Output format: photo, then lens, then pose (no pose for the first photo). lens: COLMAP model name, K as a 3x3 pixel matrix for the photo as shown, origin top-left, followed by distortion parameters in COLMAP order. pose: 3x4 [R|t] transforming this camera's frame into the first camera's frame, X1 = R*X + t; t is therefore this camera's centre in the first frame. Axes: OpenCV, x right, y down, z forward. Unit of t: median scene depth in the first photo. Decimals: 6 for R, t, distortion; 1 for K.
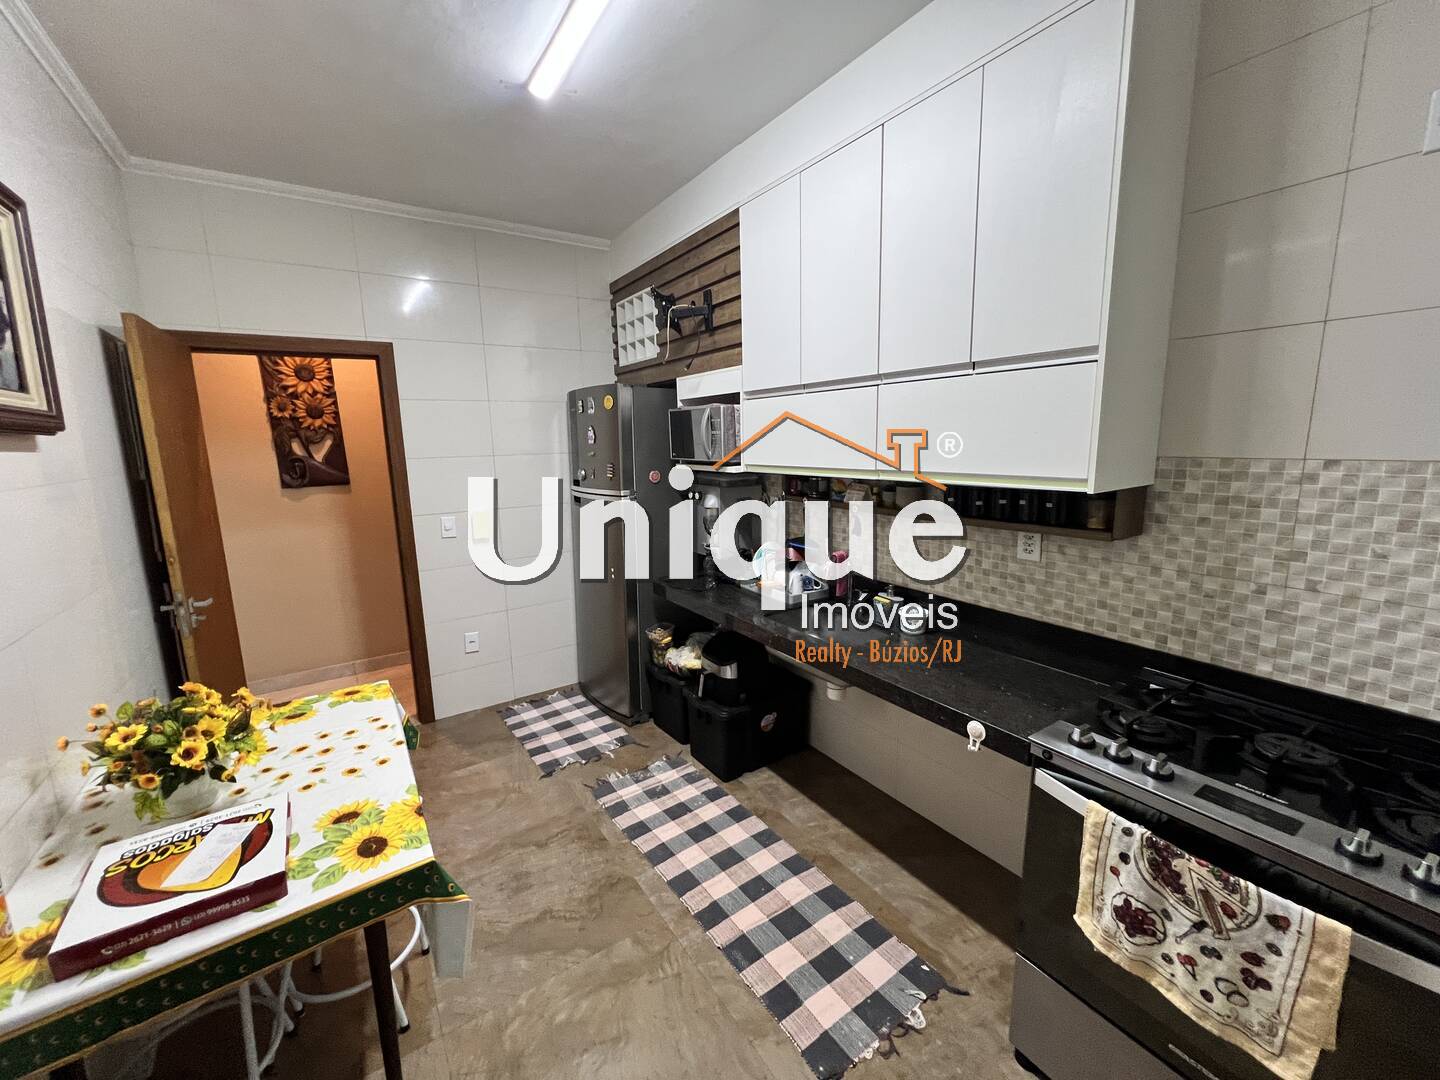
lens RADIAL K [[578.1, 0, 718.0], [0, 578.1, 534.2], [0, 0, 1]] dist [-0.003893, -0.000007]
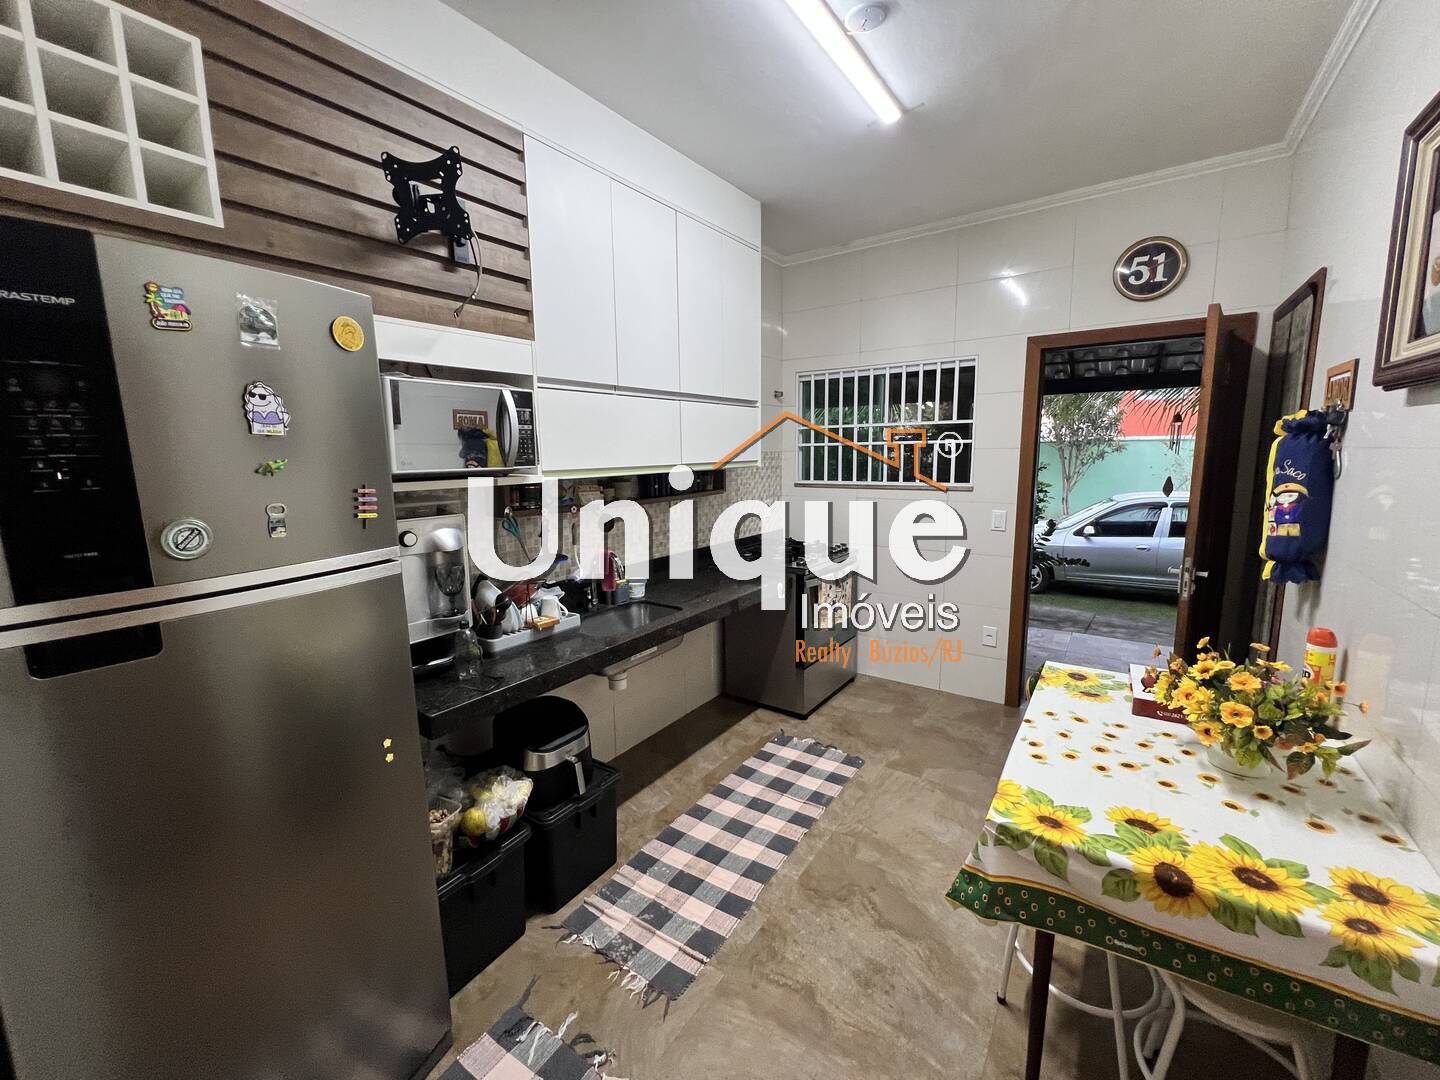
lens RADIAL K [[578.1, 0, 716.5], [0, 578.1, 534.5], [0, 0, 1]] dist [-0.003893, -0.000007]
pose [[-0.358821, -0.107753, 0.927166, -0.972336], [0.179277, 0.966865, 0.181748, -0.177034], [-0.916028, 0.231435, -0.327613, 1.359158]]
